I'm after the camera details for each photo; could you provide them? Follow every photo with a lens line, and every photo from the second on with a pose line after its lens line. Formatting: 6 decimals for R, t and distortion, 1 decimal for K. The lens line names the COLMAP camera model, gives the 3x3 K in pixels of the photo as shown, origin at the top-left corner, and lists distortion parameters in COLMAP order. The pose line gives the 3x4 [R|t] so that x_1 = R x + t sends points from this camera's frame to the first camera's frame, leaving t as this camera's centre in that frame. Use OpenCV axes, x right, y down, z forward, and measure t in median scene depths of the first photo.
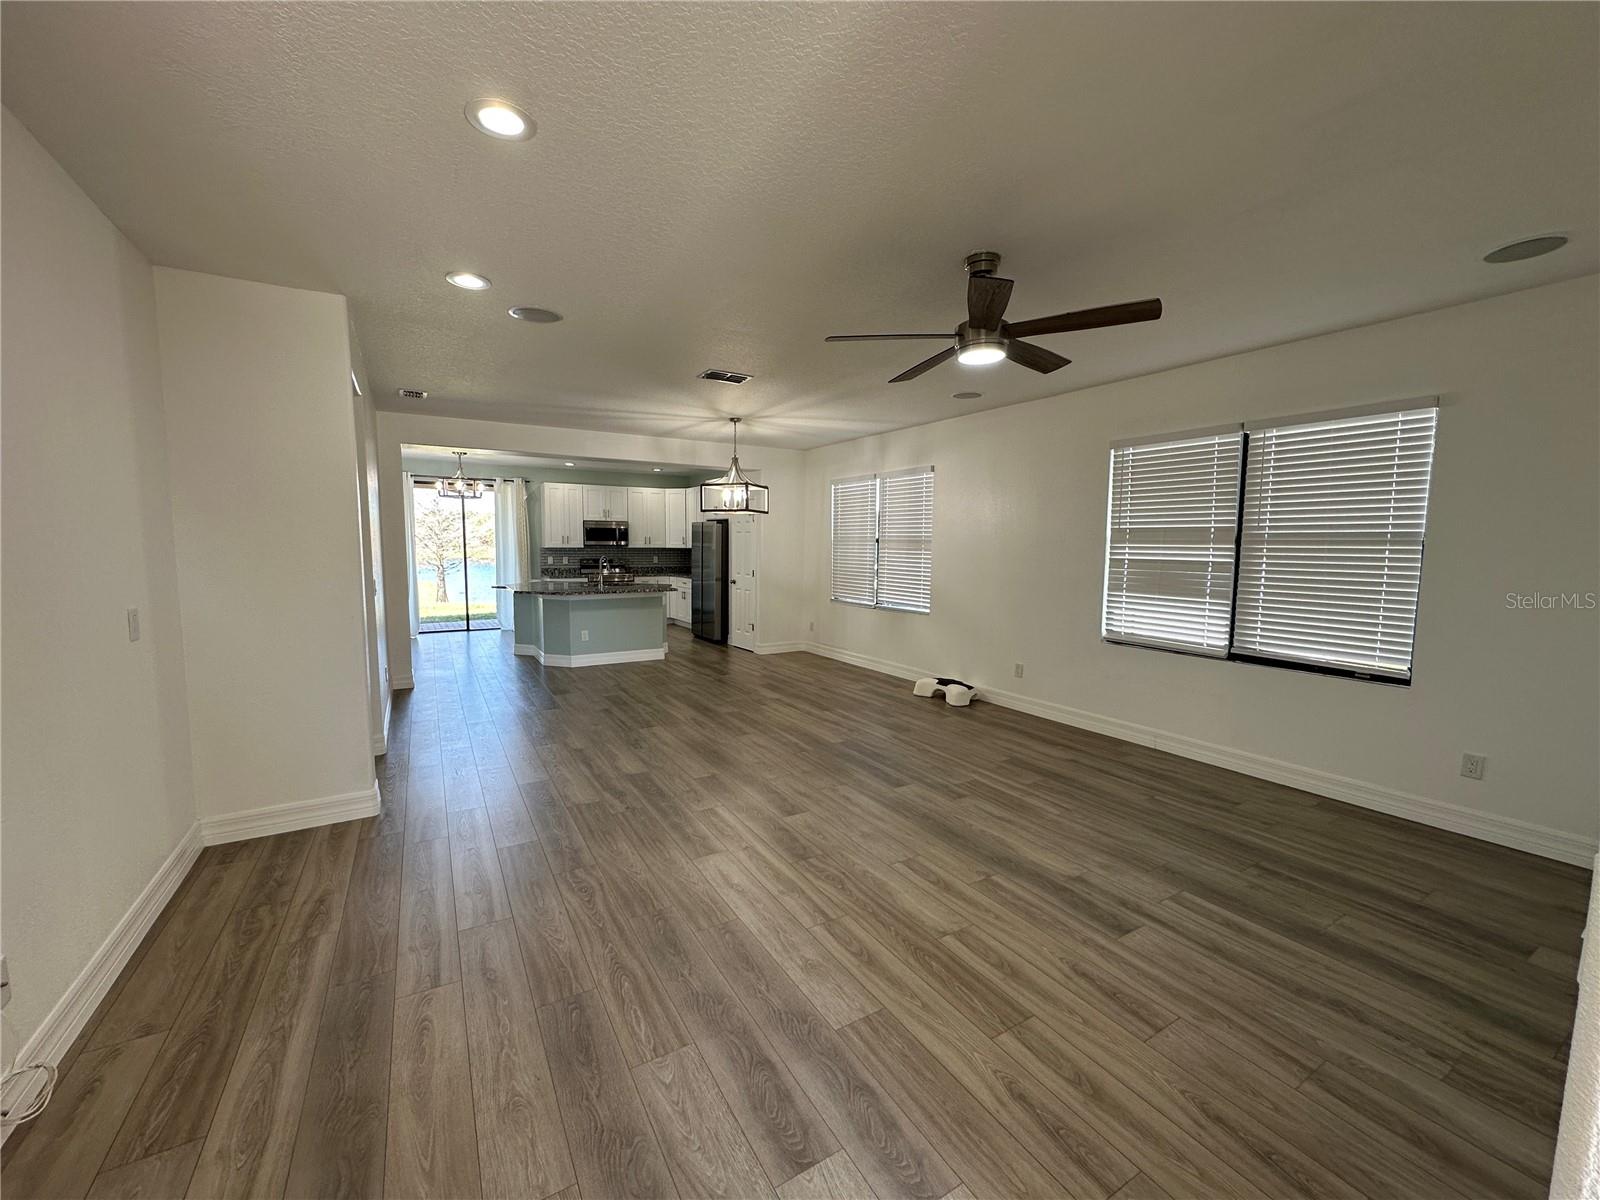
lens RADIAL K [[637.0, 0, 789.6], [0, 637.0, 596.8], [0, 0, 1]] dist [-0.005490, 0.001470]
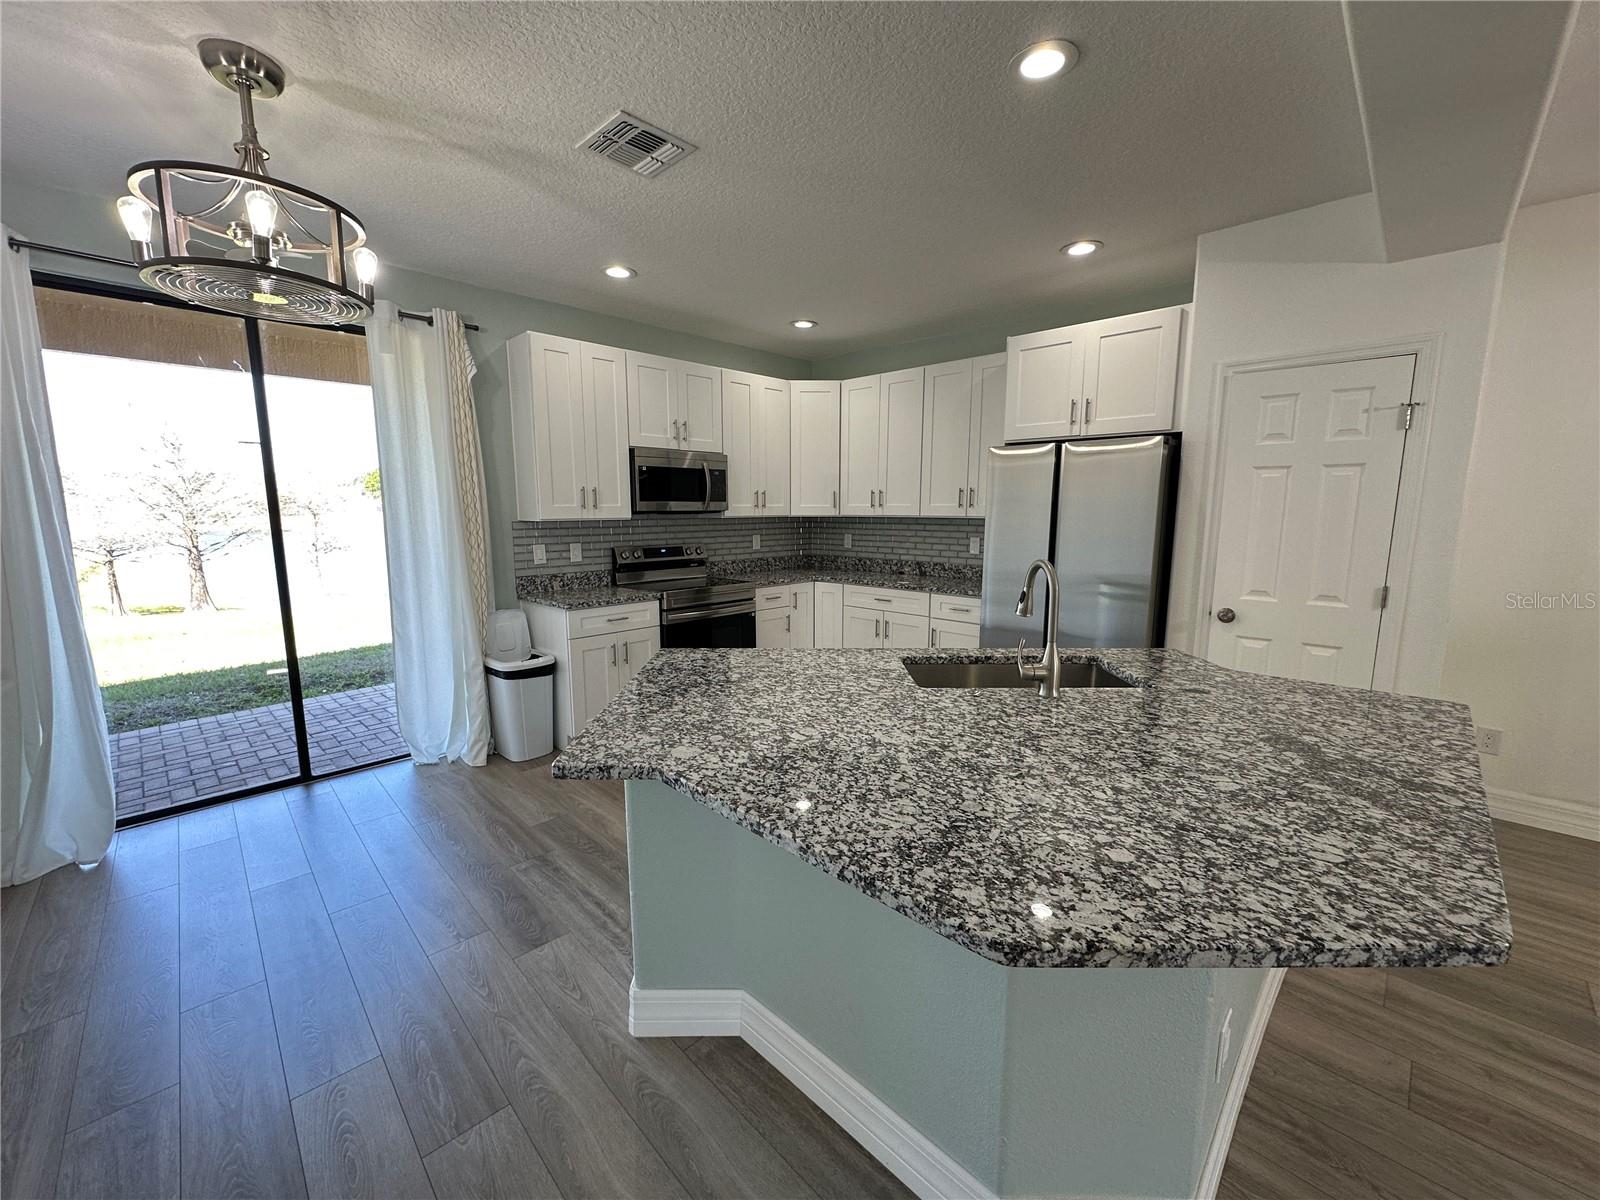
lens RADIAL K [[637.0, 0, 796.6], [0, 637.0, 600.2], [0, 0, 1]] dist [-0.005490, 0.001470]
pose [[0.967010, -0.050951, 0.249591, -0.326863], [0.035826, 0.997257, 0.064775, -0.049903], [-0.252207, -0.053697, 0.966182, 0.600902]]
